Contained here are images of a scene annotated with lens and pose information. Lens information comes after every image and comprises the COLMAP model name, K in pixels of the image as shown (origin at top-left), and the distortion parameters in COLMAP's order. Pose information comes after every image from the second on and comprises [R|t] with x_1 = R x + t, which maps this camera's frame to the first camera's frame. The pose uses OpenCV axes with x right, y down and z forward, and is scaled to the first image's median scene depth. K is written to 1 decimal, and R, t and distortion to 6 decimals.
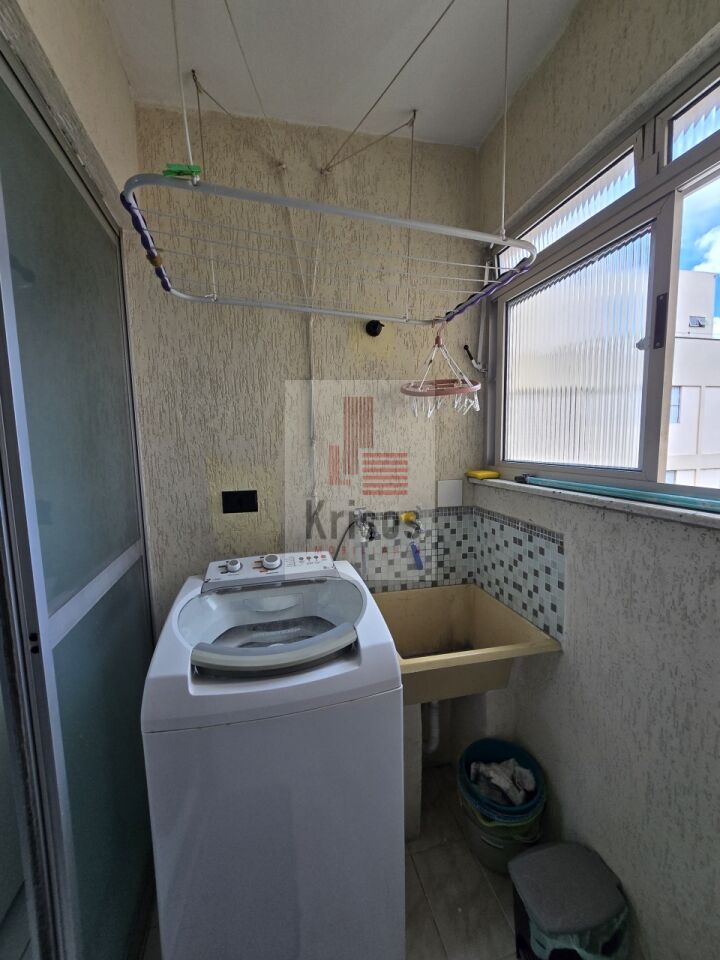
lens RADIAL K [[394.0, 0, 360.2], [0, 394.0, 477.2], [0, 0, 1]] dist [-0.004056, 0.001656]
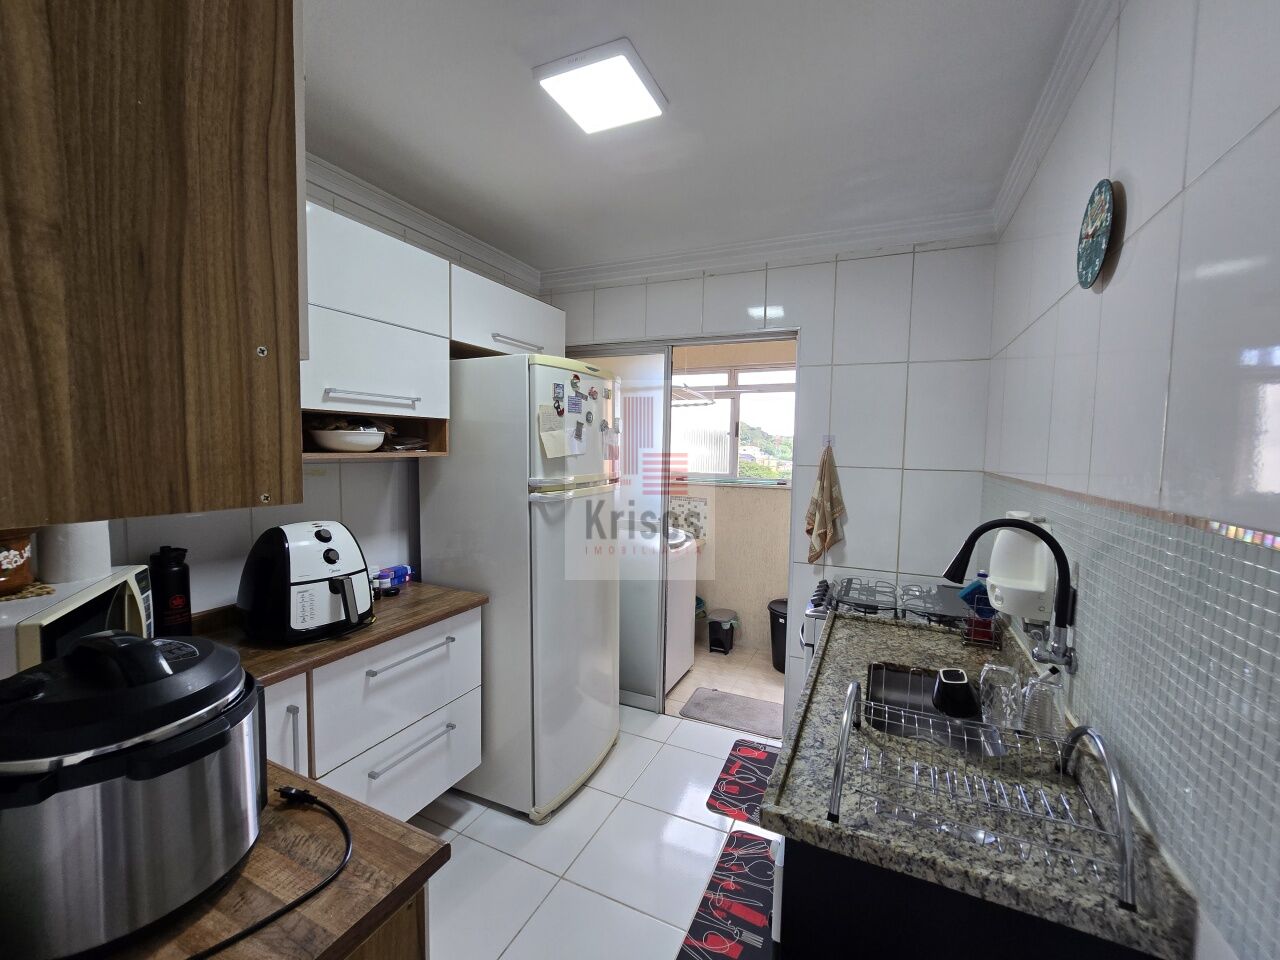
lens RADIAL K [[525.4, 0, 638.9], [0, 525.4, 484.4], [0, 0, 1]] dist [-0.004056, 0.001656]
pose [[0.643534, -0.032990, 0.764706, -2.227644], [0.047079, 0.998885, 0.003474, 0.013870], [-0.763968, 0.033766, 0.644370, -0.852355]]
